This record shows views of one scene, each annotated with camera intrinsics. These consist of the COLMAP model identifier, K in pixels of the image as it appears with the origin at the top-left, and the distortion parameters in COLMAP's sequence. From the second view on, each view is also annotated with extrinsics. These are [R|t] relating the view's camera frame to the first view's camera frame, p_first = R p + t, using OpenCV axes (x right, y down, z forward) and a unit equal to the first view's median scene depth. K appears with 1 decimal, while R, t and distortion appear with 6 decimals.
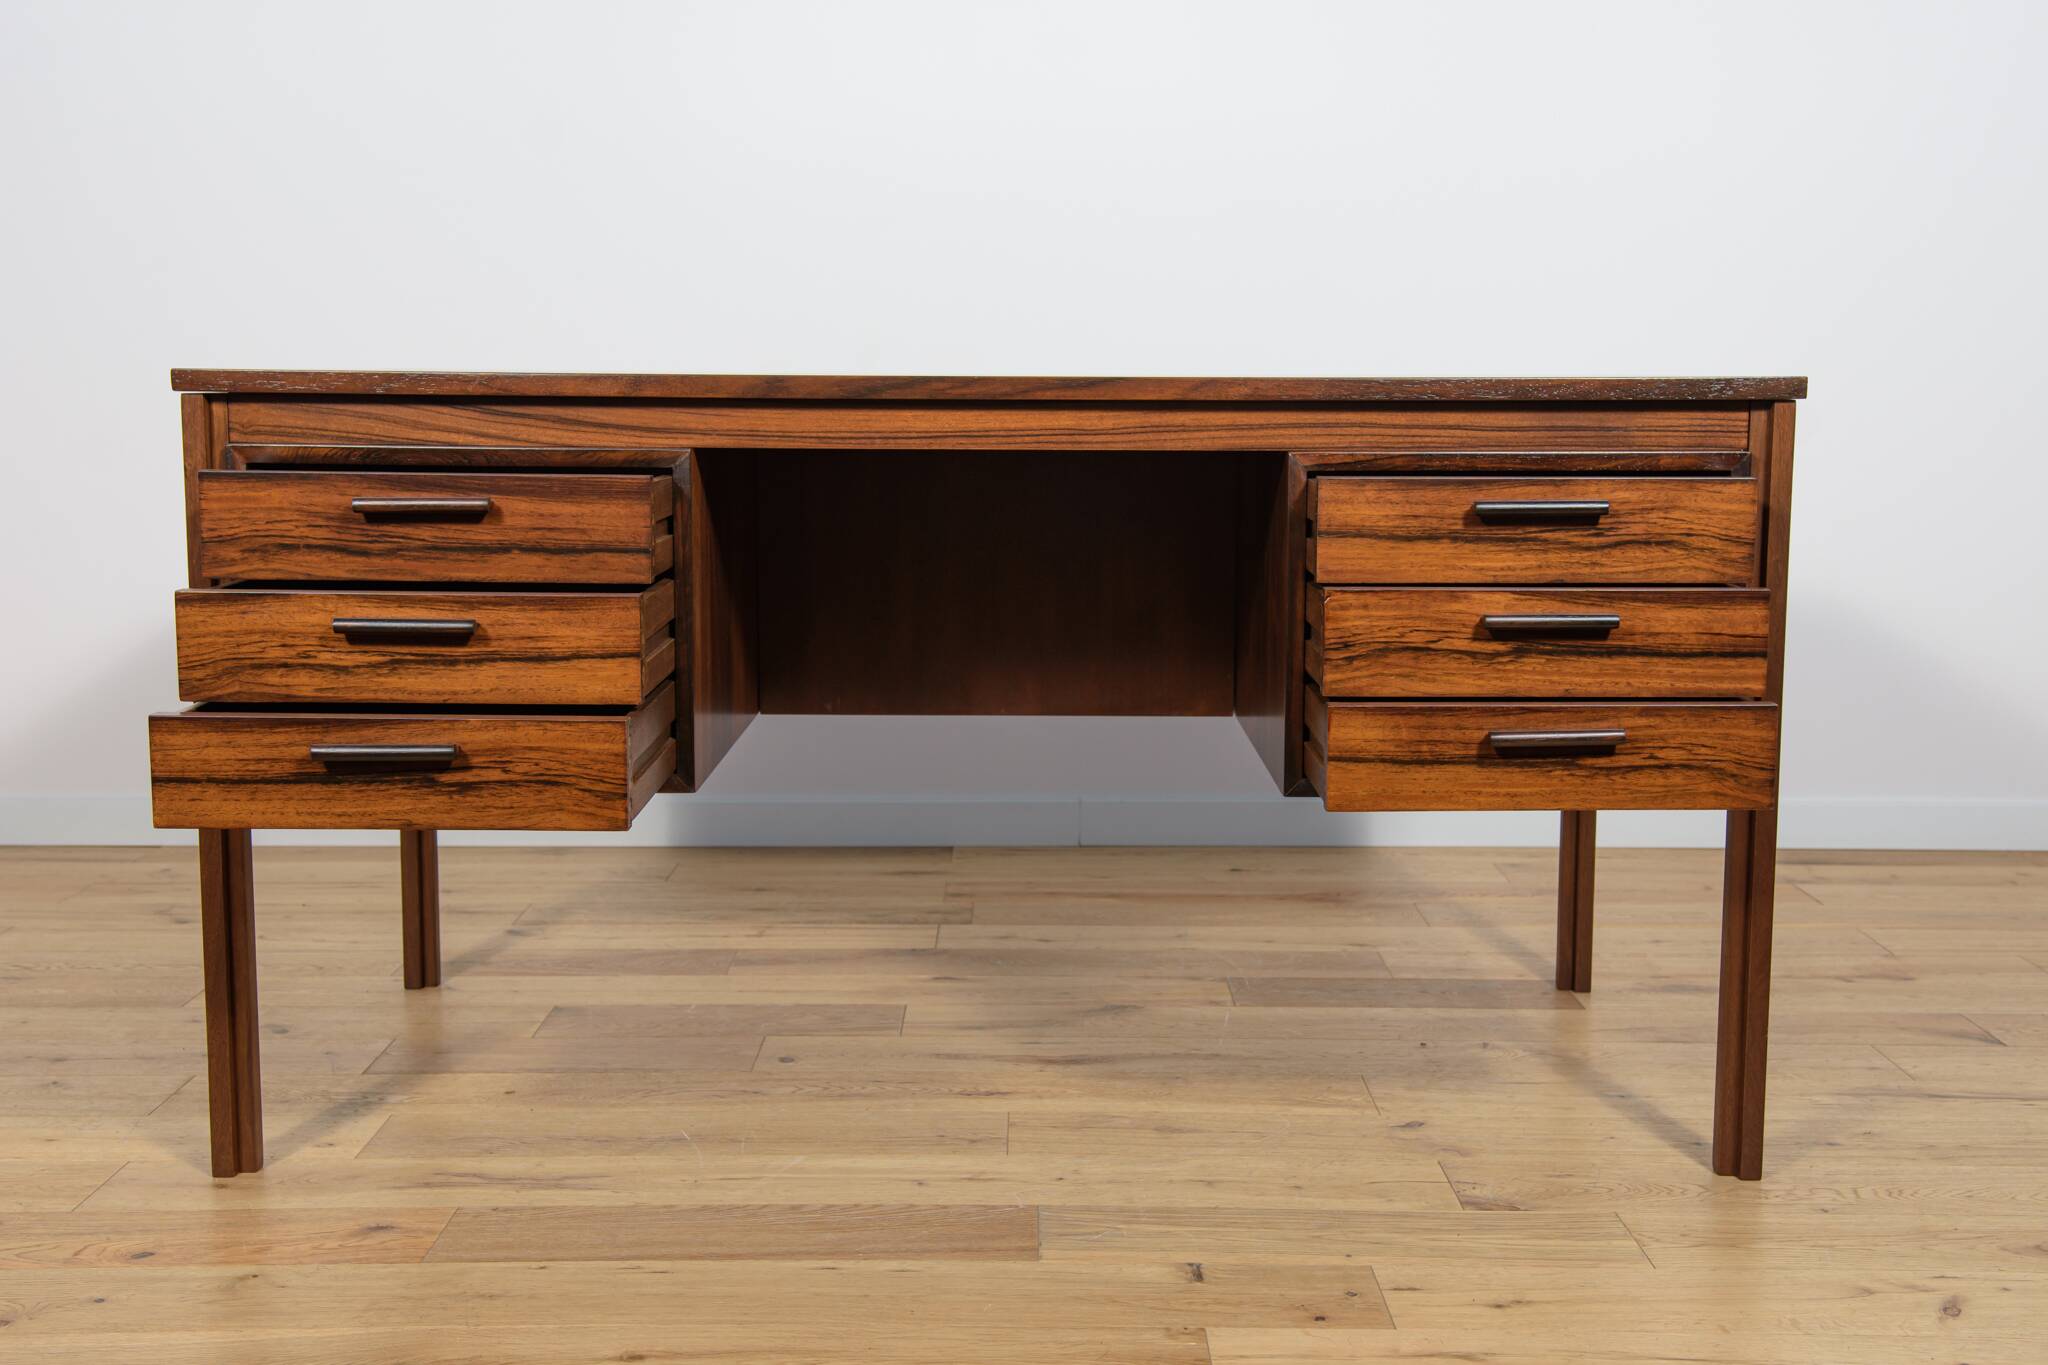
lens RADIAL K [[2287.7, 0, 1033.9], [0, 2287.7, 683.4], [0, 0, 1]] dist [0.000467, 0.077700]
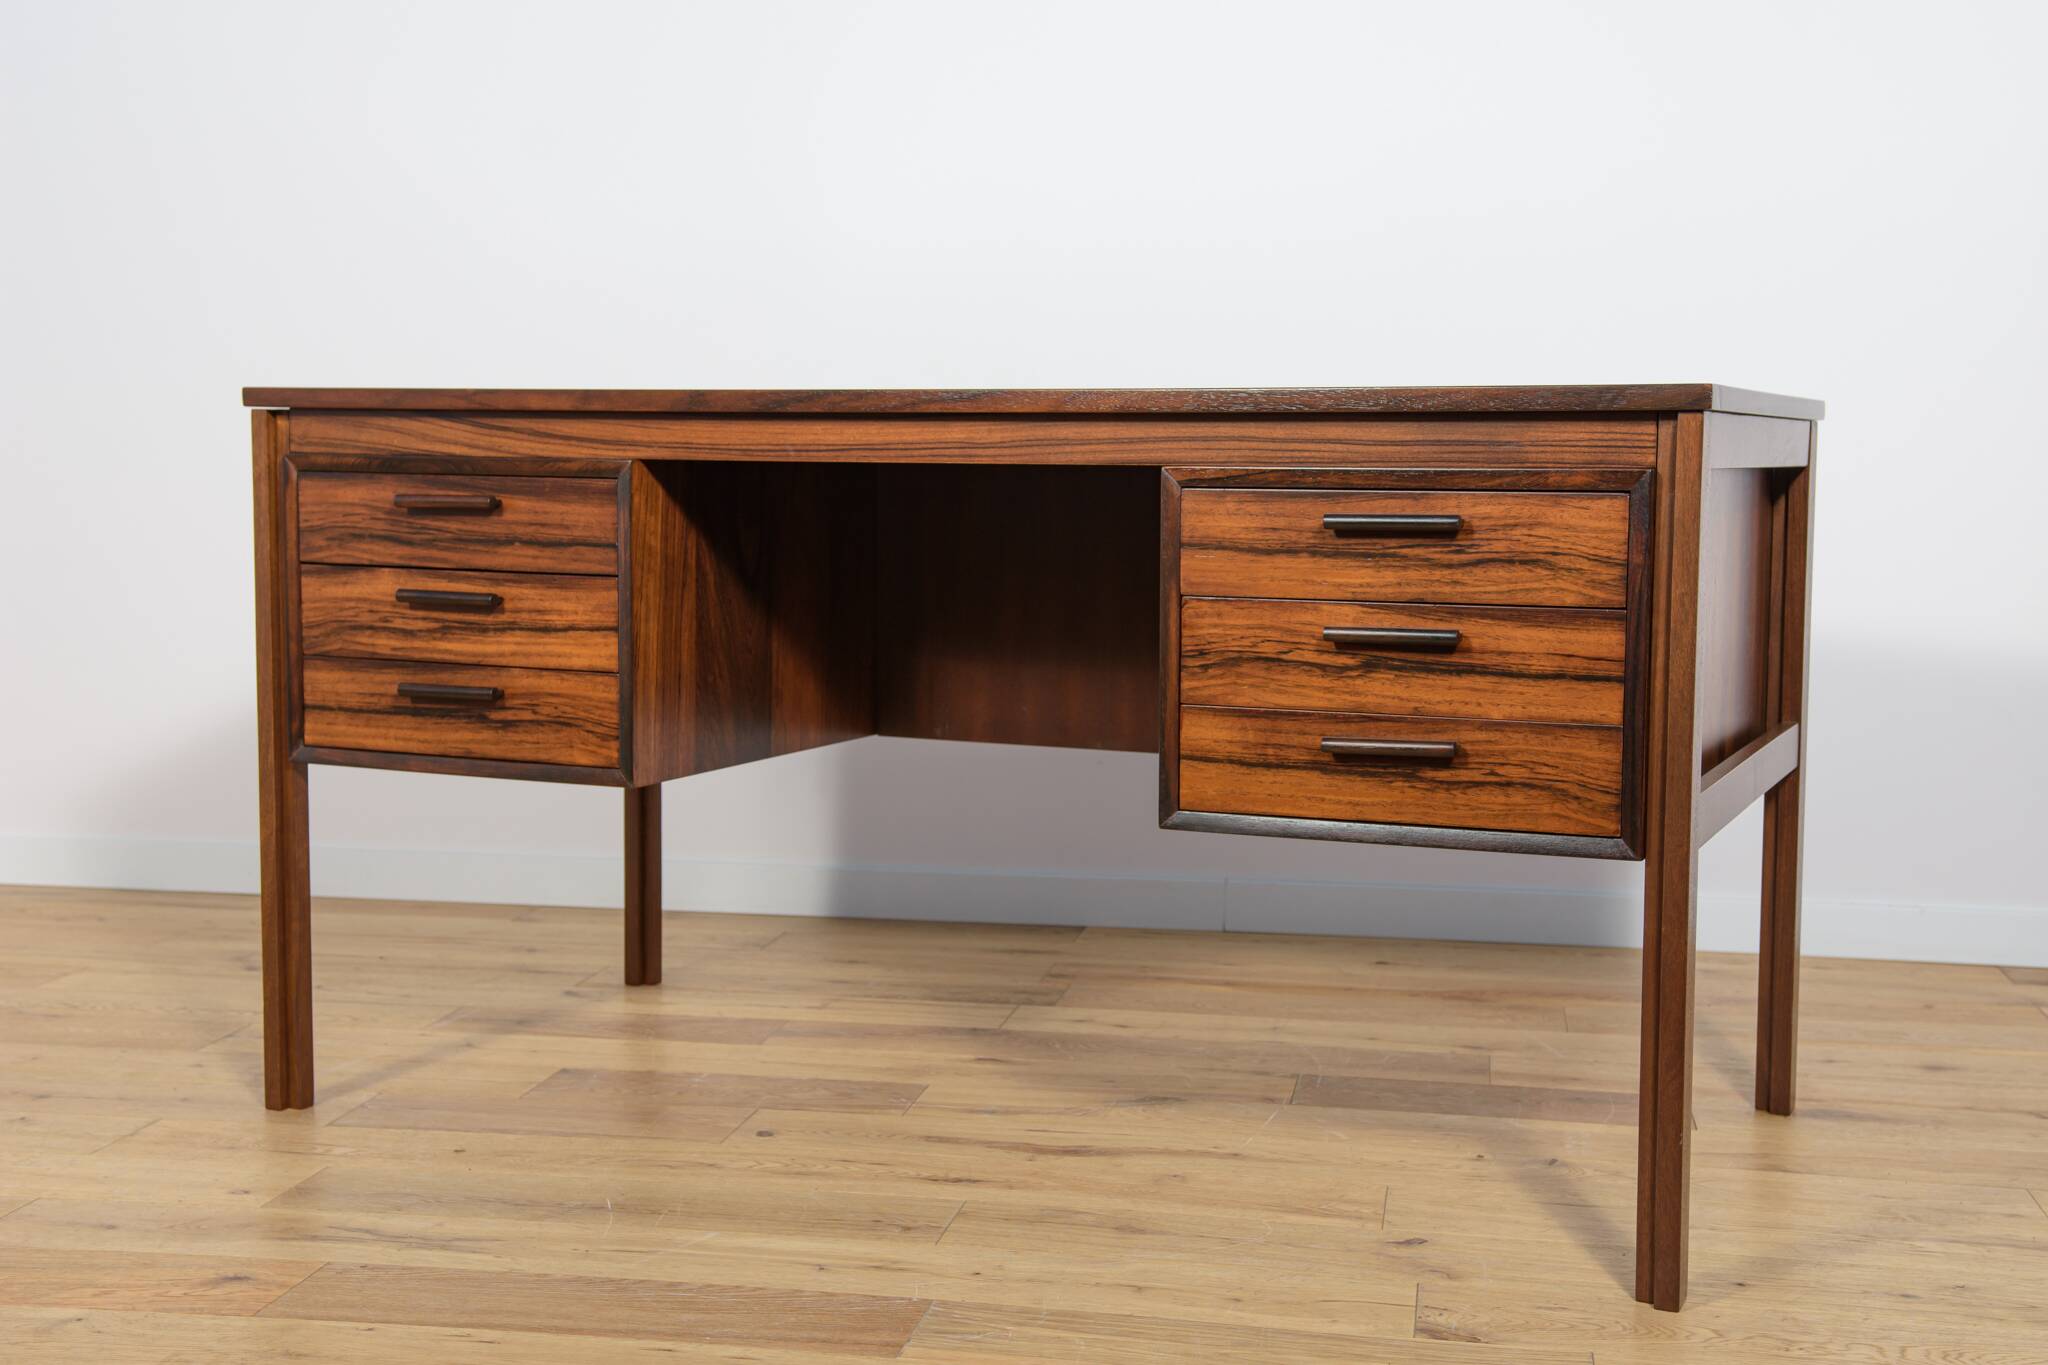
lens RADIAL K [[2482.4, 0, 1030.6], [0, 2482.4, 710.0], [0, 0, 1]] dist [0.028451, 0.083625]
pose [[0.911797, 0.045655, -0.408094, 0.485457], [-0.061711, 0.997749, -0.026258, 0.031005], [0.405977, 0.049126, 0.912562, 0.033218]]
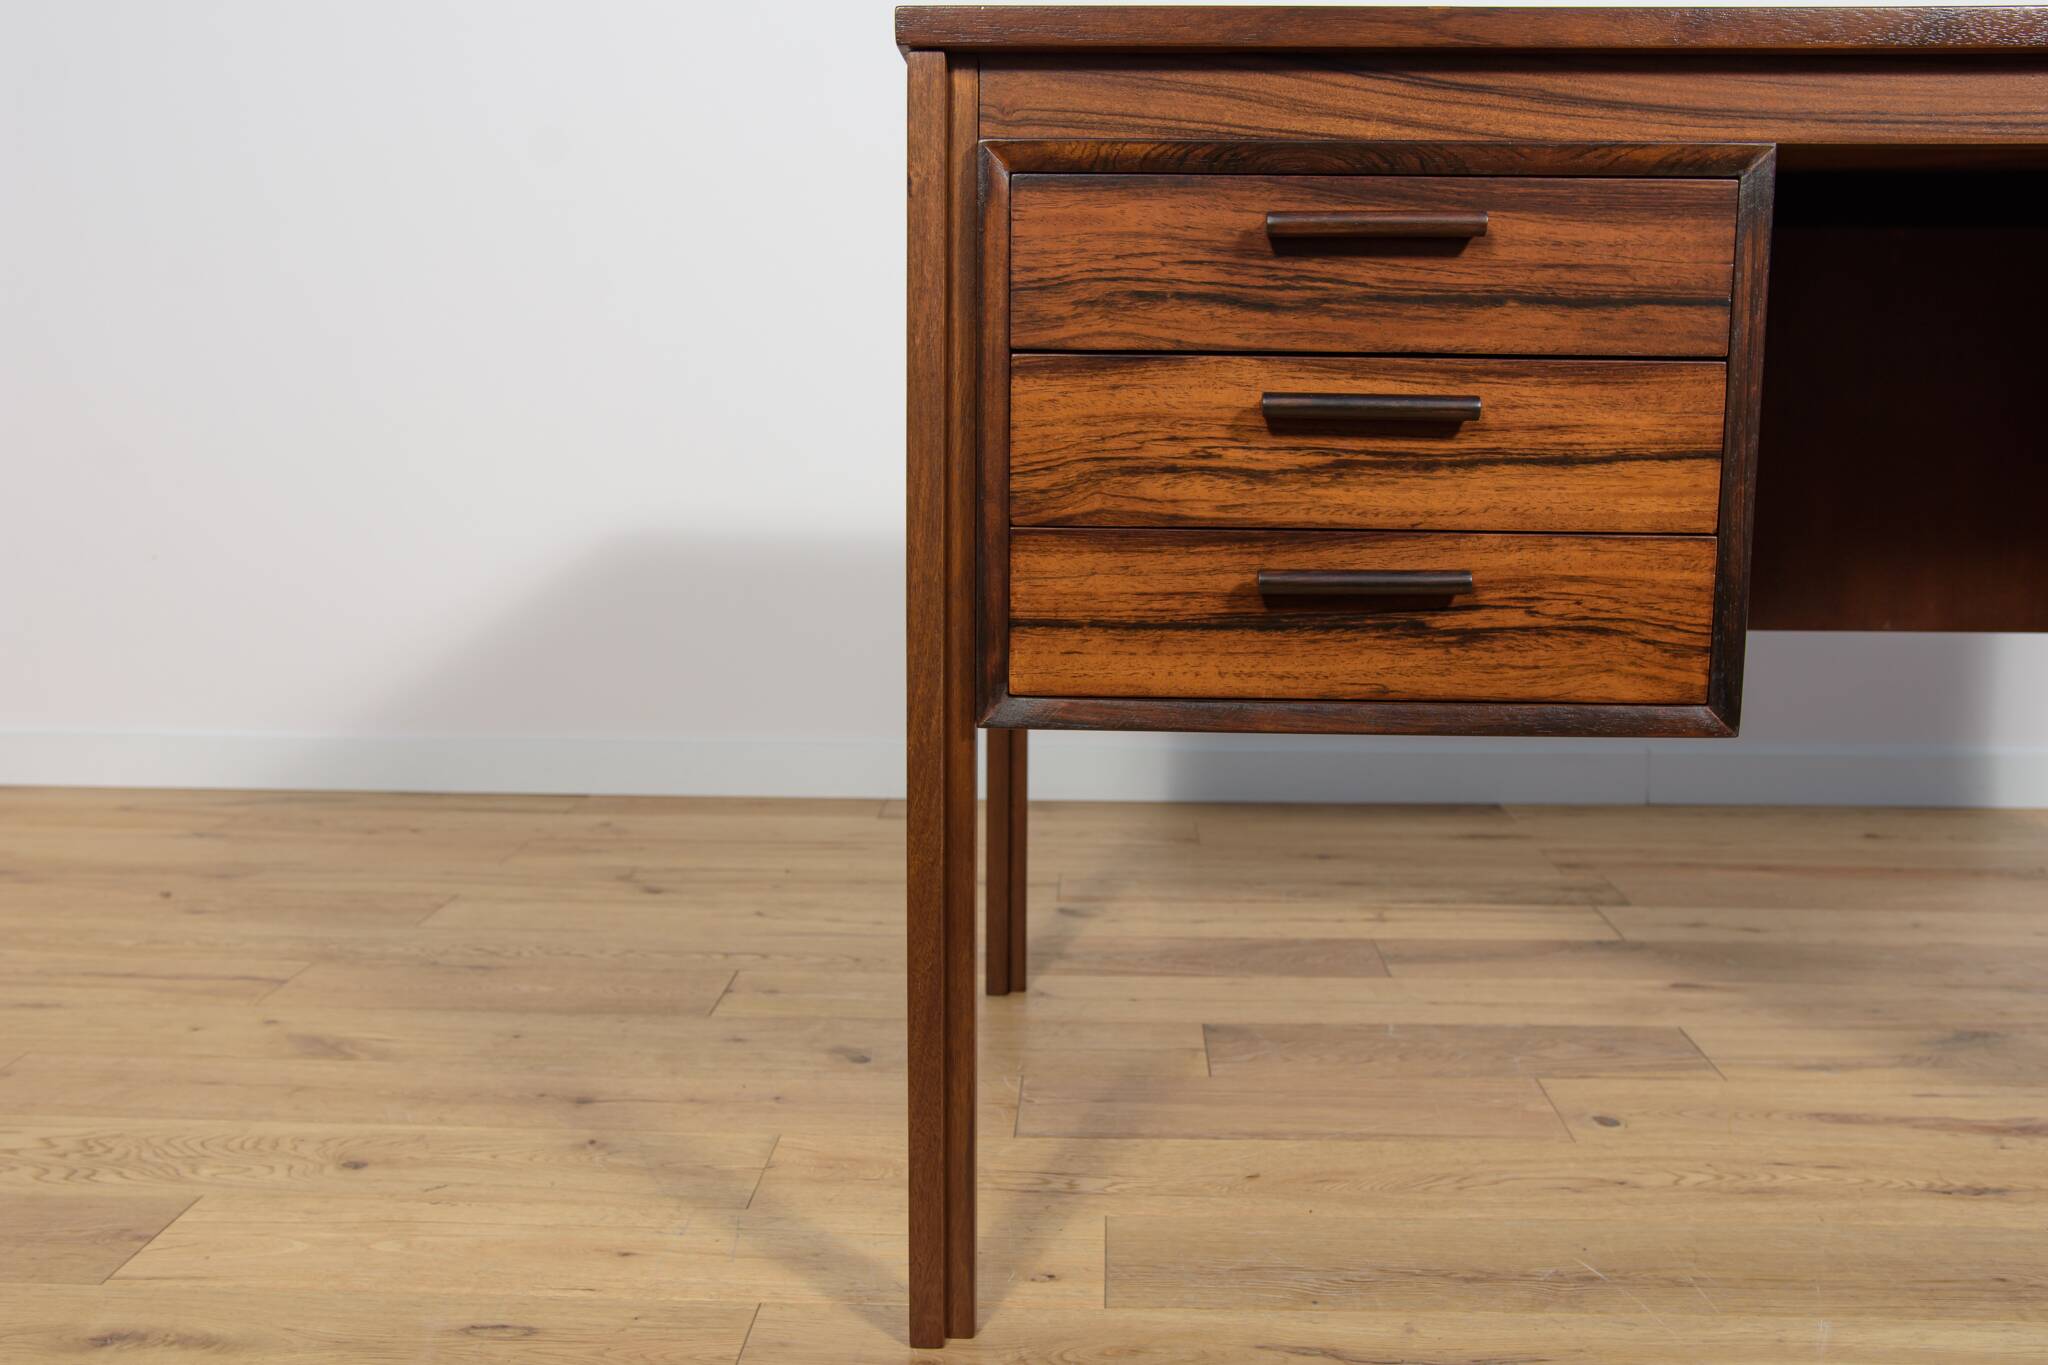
lens RADIAL K [[1894.1, 0, 1028.4], [0, 1894.1, 687.3], [0, 0, 1]] dist [-0.059792, 0.075008]
pose [[0.998536, 0.006563, -0.053692, -0.308688], [-0.005561, 0.999808, 0.018787, 0.026804], [0.053805, -0.018461, 0.998381, 0.508186]]
